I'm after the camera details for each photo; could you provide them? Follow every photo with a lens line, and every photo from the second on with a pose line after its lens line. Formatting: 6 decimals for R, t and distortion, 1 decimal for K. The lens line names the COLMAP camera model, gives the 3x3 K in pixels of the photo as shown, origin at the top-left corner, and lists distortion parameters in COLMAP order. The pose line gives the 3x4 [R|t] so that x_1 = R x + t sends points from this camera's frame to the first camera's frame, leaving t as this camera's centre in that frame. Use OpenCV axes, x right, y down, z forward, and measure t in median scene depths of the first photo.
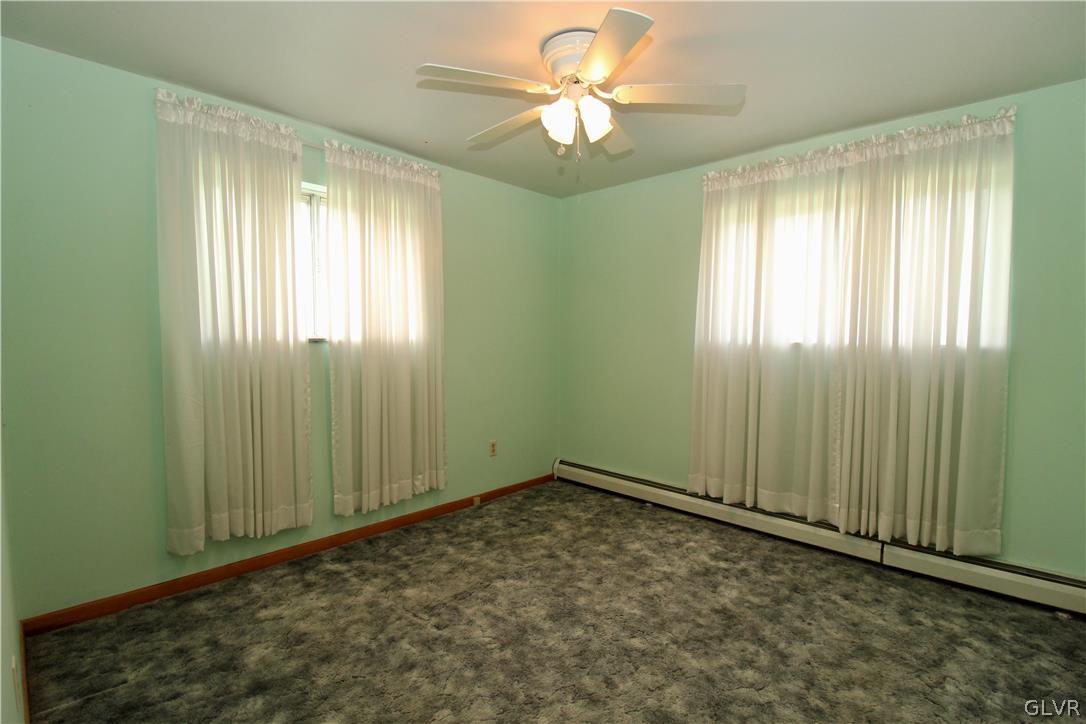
lens RADIAL K [[515.9, 0, 538.4], [0, 515.9, 367.6], [0, 0, 1]] dist [-0.000623, -0.015025]
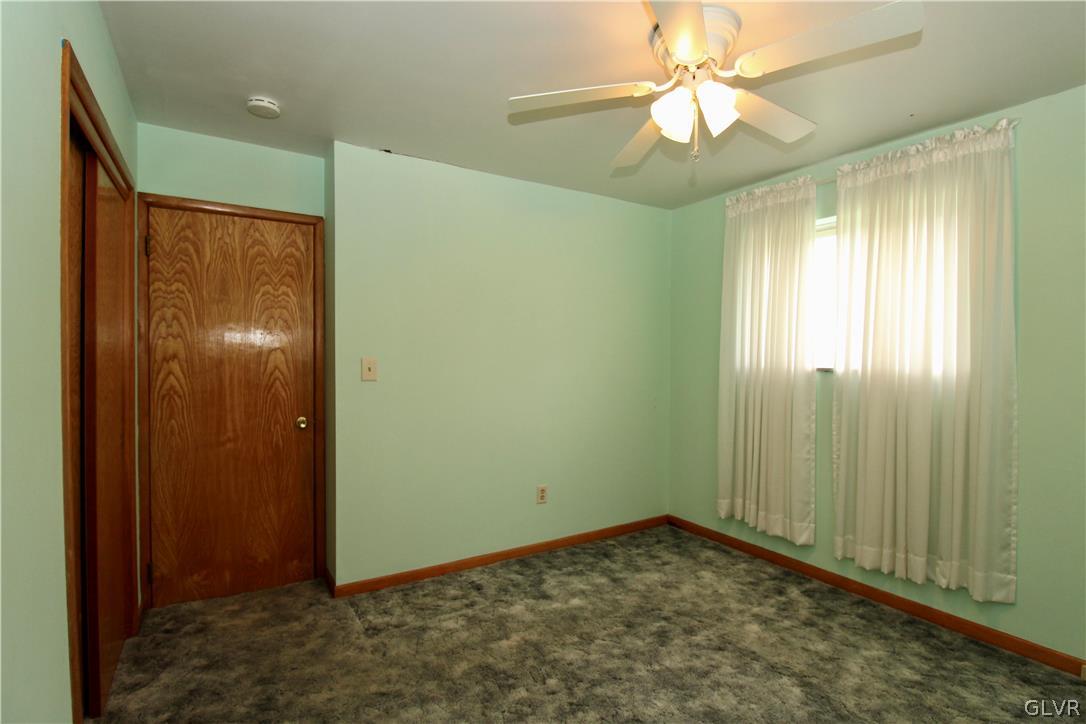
lens RADIAL K [[515.9, 0, 538.4], [0, 515.9, 367.6], [0, 0, 1]] dist [-0.000623, -0.015025]
pose [[-0.250308, 0.016818, -0.968020, 0.739750], [-0.068208, 0.997058, 0.034960, -0.058389], [0.965761, 0.074778, -0.248424, 0.761591]]
